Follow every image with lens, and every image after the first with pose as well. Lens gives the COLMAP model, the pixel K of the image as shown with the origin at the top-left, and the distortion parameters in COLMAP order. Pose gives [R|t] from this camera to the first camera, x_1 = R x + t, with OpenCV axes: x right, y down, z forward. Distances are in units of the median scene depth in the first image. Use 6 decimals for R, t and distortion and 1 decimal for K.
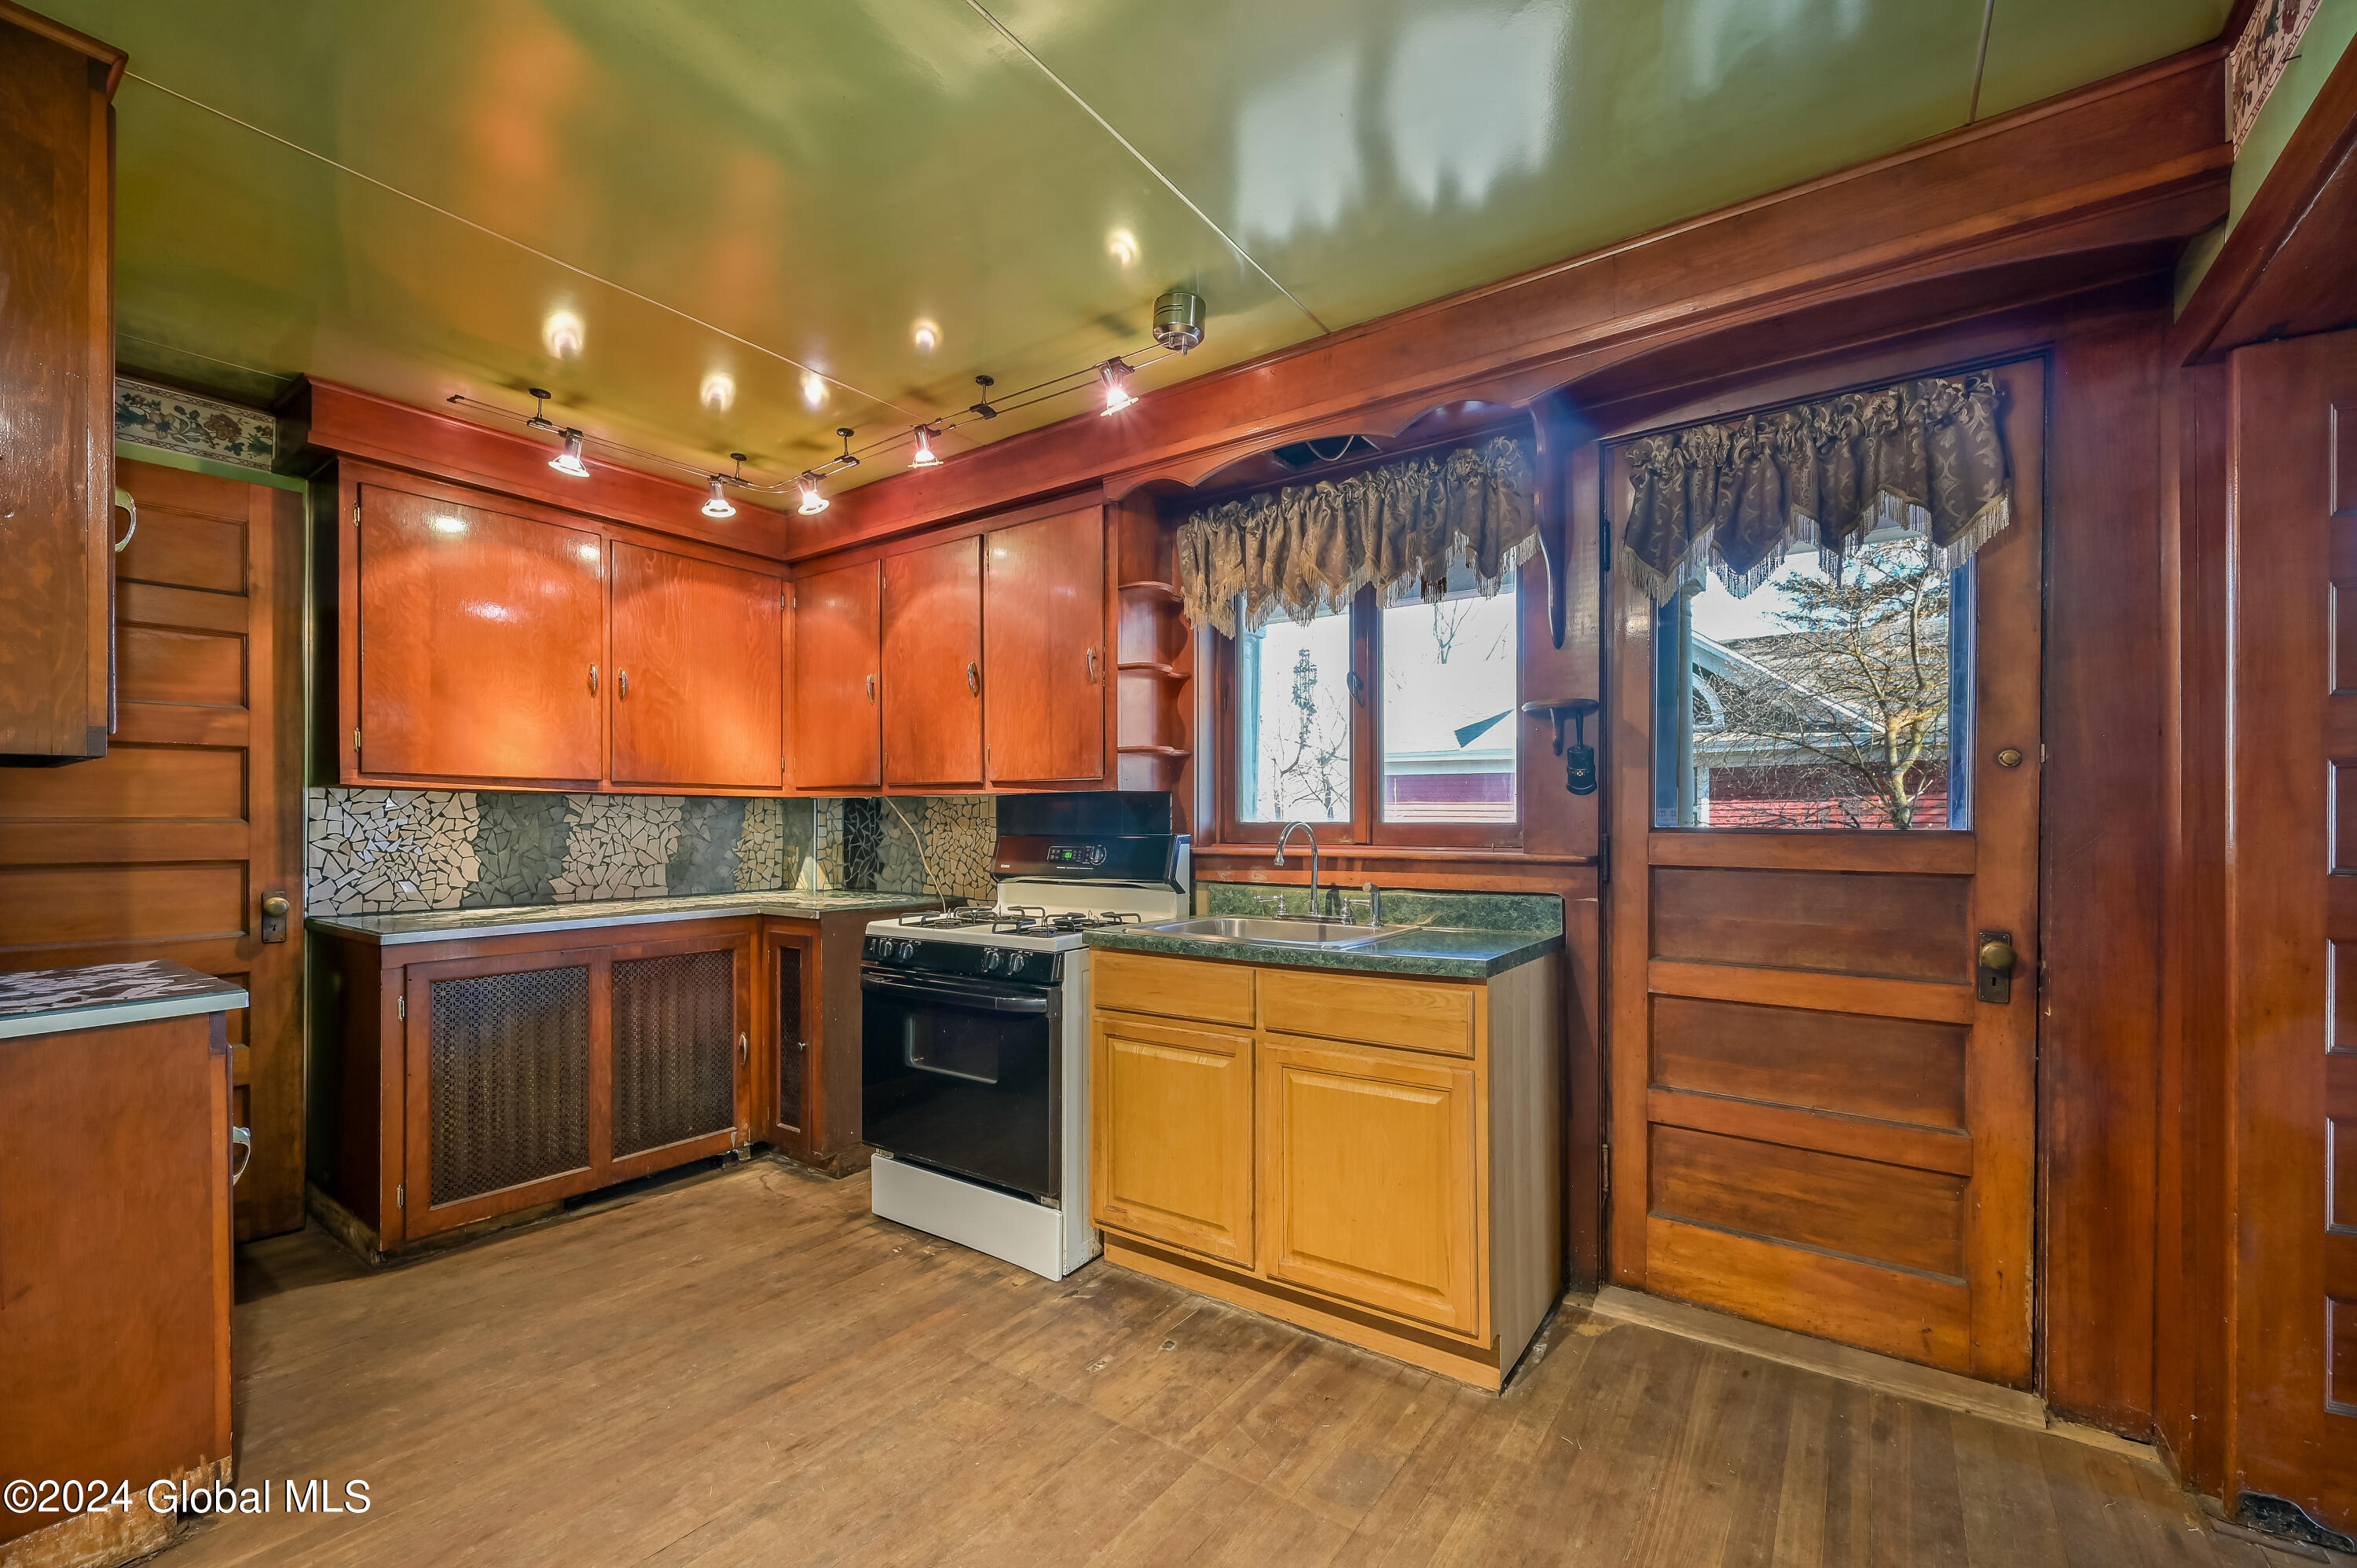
lens RADIAL K [[939.3, 0, 1173.8], [0, 939.3, 802.4], [0, 0, 1]] dist [0.000756, 0.000232]
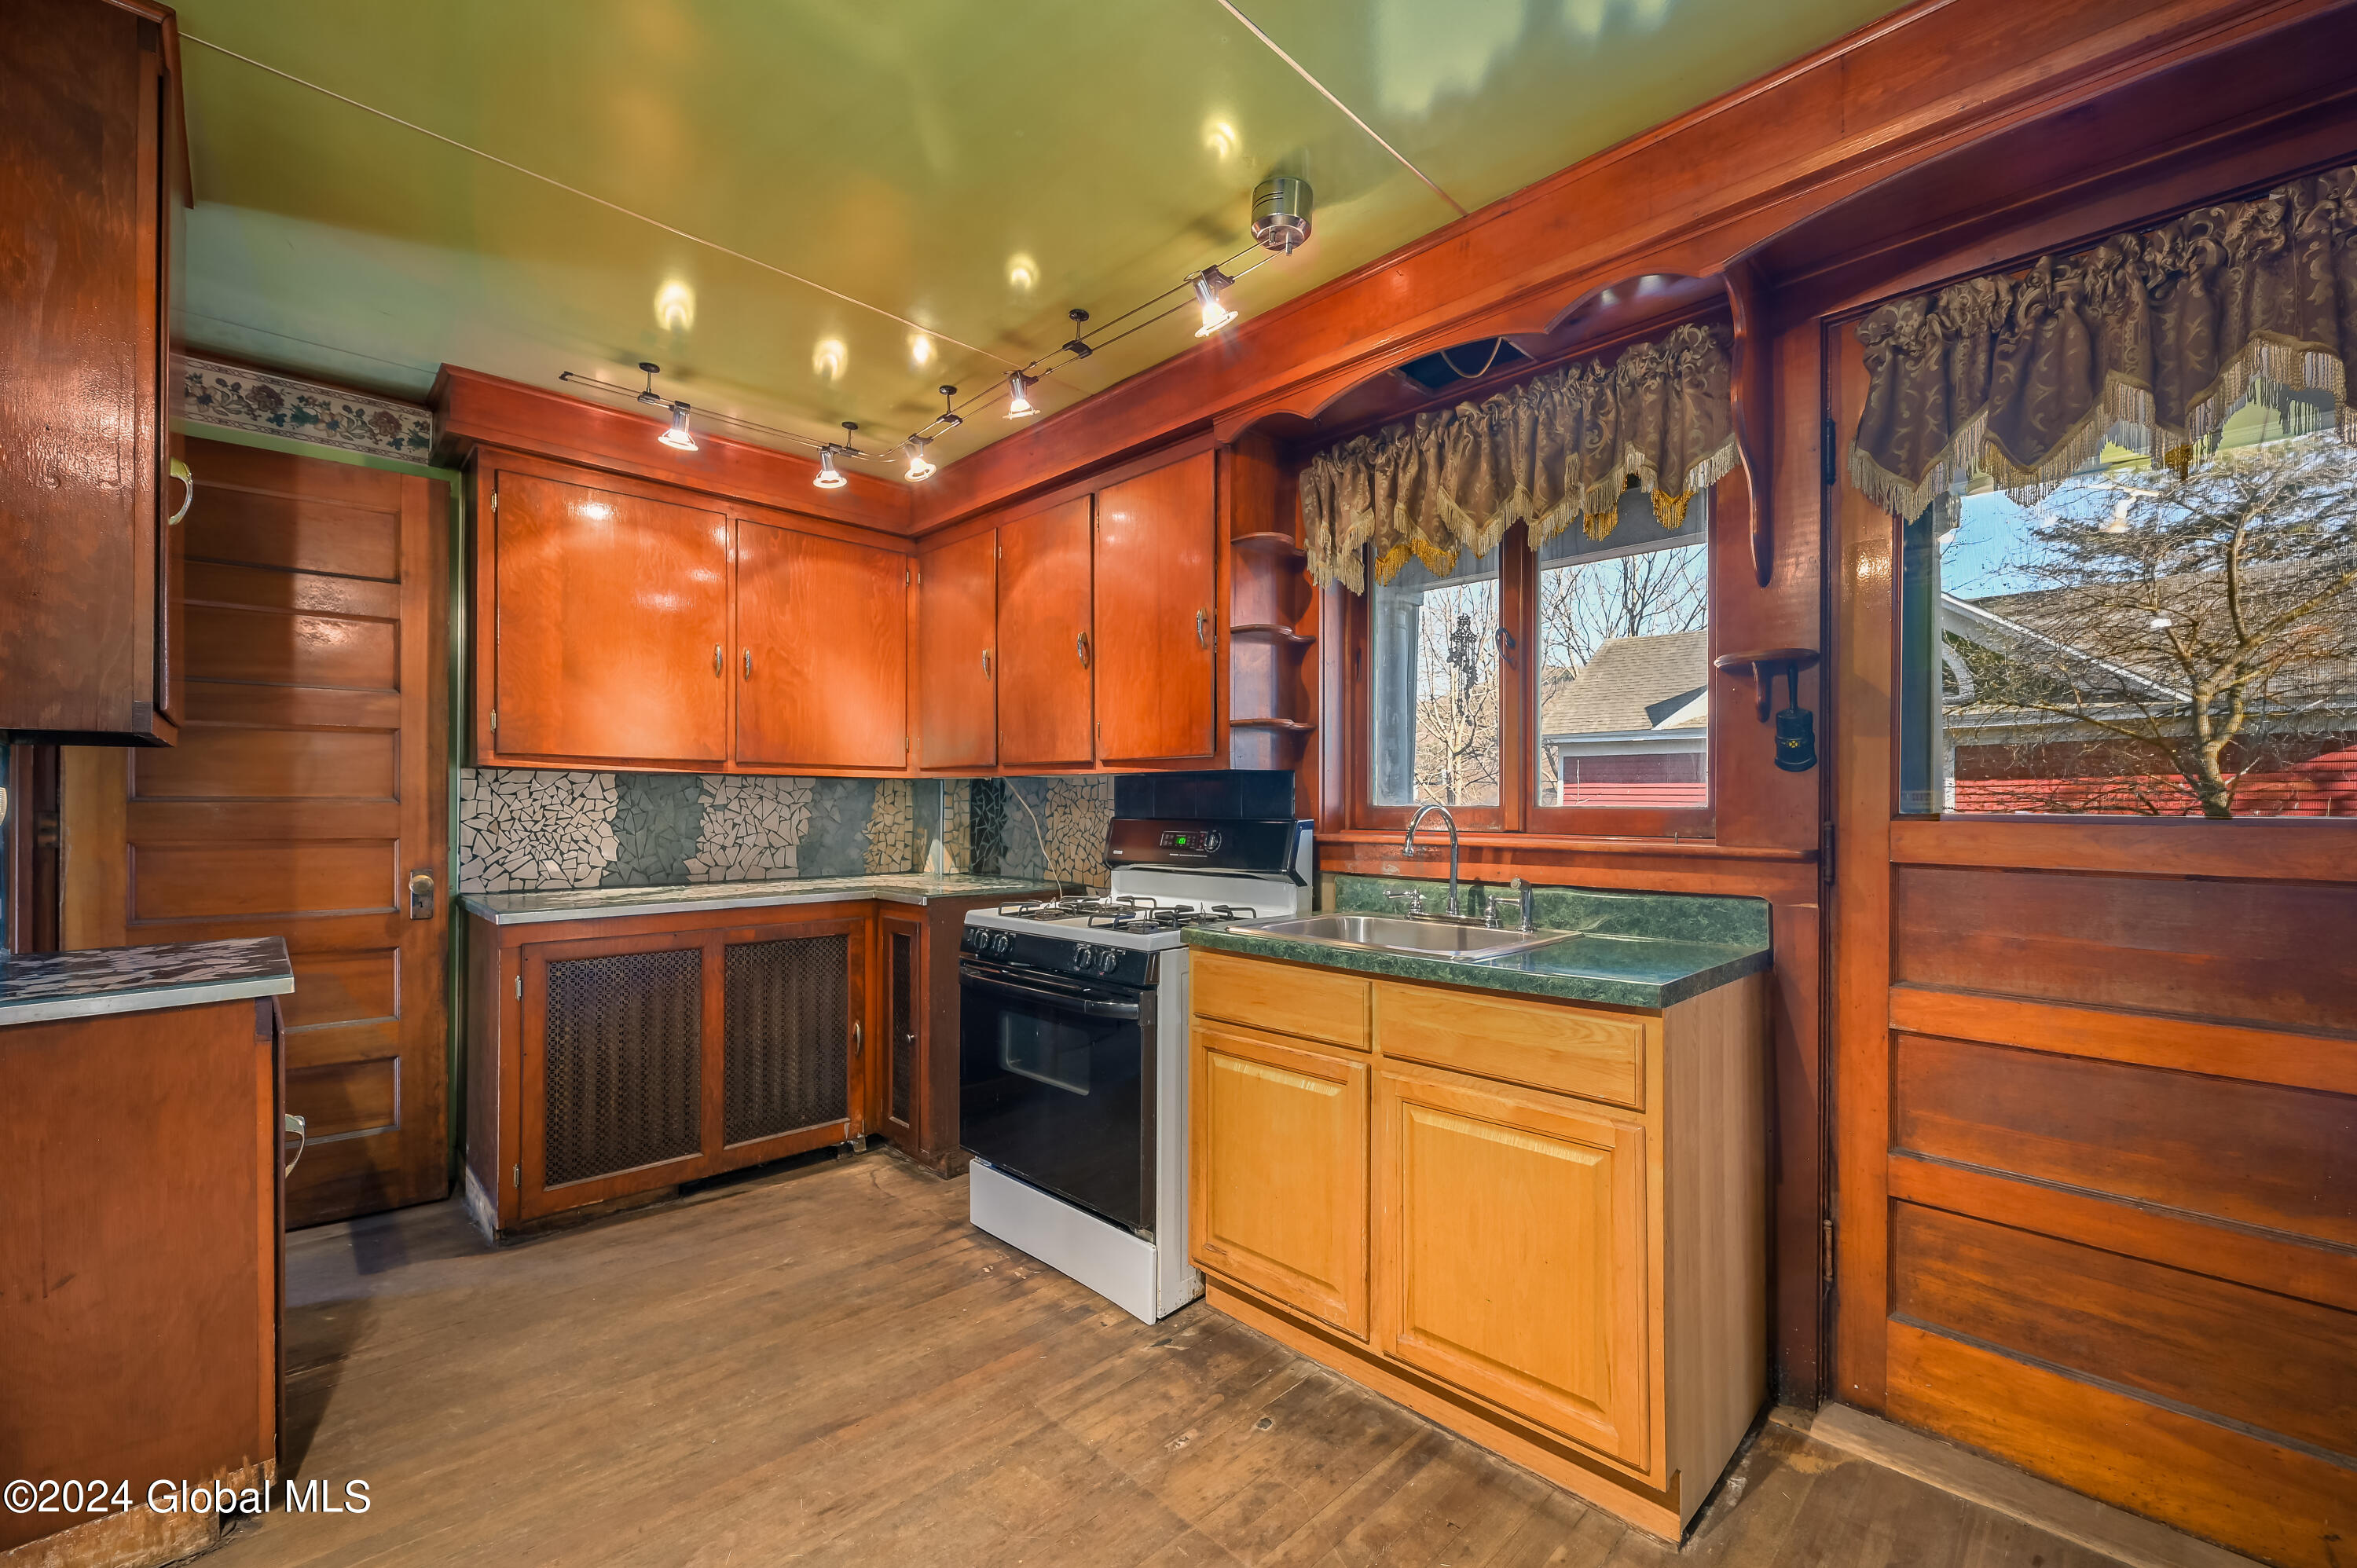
lens RADIAL K [[942.4, 0, 1201.4], [0, 942.4, 786.5], [0, 0, 1]] dist [0.000312, 0.000032]
pose [[0.988359, 0.000696, -0.152141, 0.057310], [-0.000624, 1.000000, 0.000521, 0.003736], [0.152141, -0.000420, 0.988359, 0.132453]]
